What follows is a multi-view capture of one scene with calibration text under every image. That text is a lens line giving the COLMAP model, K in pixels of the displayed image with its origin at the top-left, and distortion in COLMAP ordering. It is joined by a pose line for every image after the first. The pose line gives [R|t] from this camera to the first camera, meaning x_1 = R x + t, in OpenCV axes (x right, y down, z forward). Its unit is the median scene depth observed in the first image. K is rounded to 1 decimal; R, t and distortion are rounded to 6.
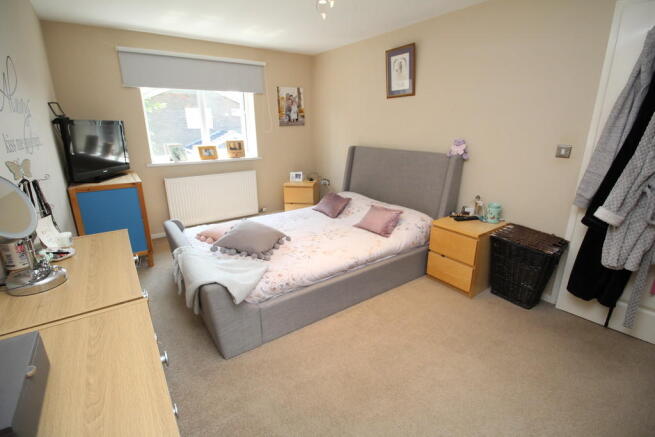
lens RADIAL K [[303.7, 0, 327.5], [0, 303.7, 218.5], [0, 0, 1]] dist [-0.000022, -0.014328]
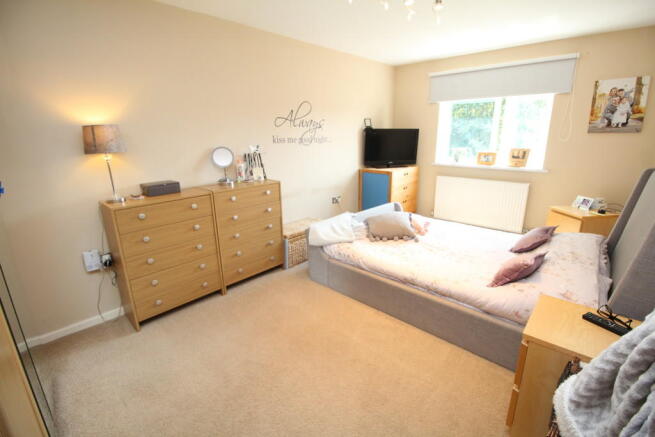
lens RADIAL K [[303.7, 0, 327.5], [0, 303.7, 218.5], [0, 0, 1]] dist [-0.000022, -0.014328]
pose [[0.189240, 0.264132, -0.945739, 0.497176], [-0.282642, 0.937032, 0.205145, -0.082832], [0.940373, 0.228484, 0.251979, 0.275528]]
